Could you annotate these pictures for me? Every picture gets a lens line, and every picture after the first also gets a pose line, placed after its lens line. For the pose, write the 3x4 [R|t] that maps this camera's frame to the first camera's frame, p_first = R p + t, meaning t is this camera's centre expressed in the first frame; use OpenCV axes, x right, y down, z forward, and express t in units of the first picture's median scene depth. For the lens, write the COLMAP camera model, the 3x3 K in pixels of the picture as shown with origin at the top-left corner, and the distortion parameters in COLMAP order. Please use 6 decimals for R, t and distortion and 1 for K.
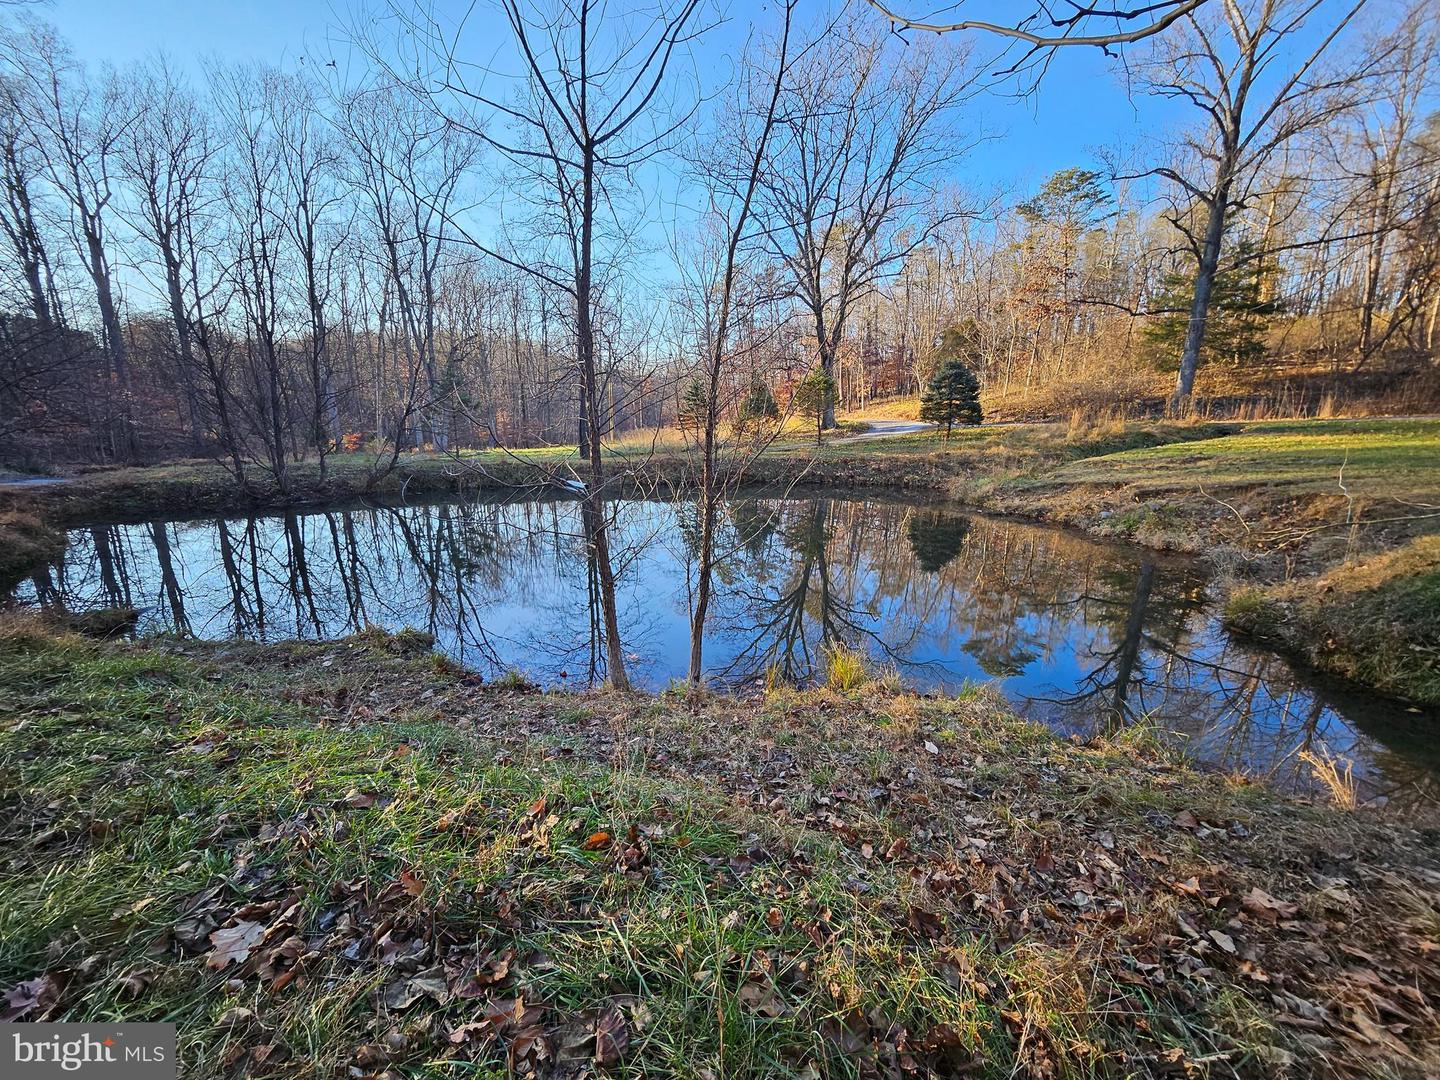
lens RADIAL K [[564.3, 0, 711.9], [0, 564.3, 551.4], [0, 0, 1]] dist [-0.000294, -0.000702]
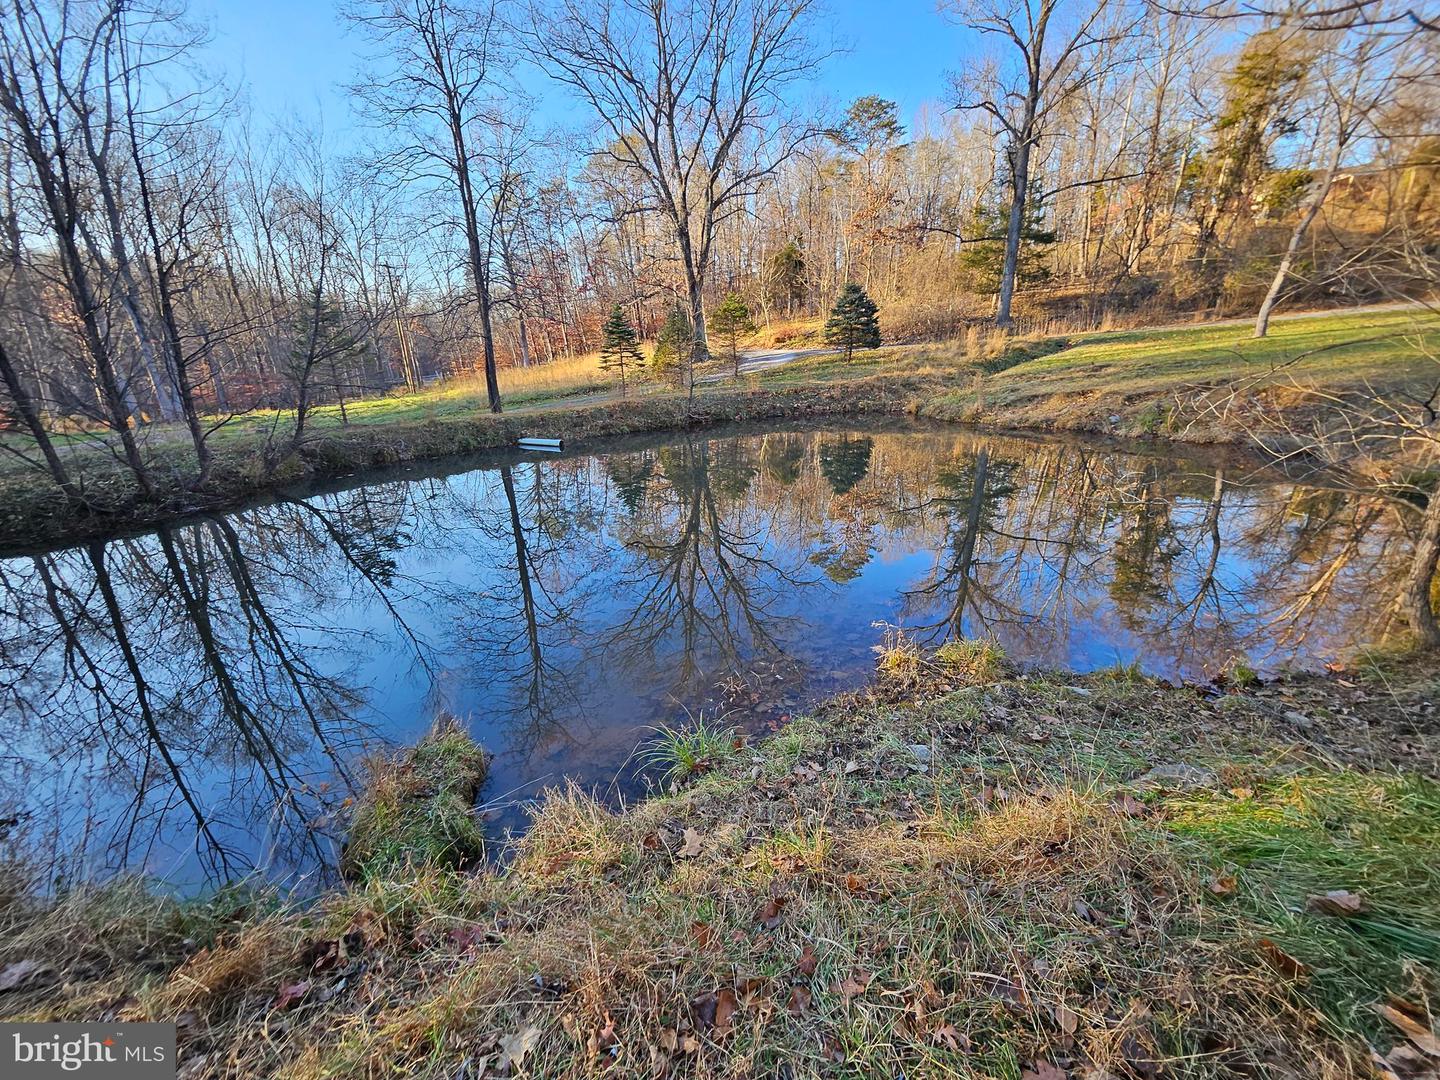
lens RADIAL K [[564.3, 0, 711.9], [0, 564.3, 551.4], [0, 0, 1]] dist [-0.000294, -0.000702]
pose [[0.922514, -0.168335, 0.347321, -0.229325], [0.131464, 0.983113, 0.127304, -0.025723], [-0.362885, -0.071779, 0.929065, 0.106095]]
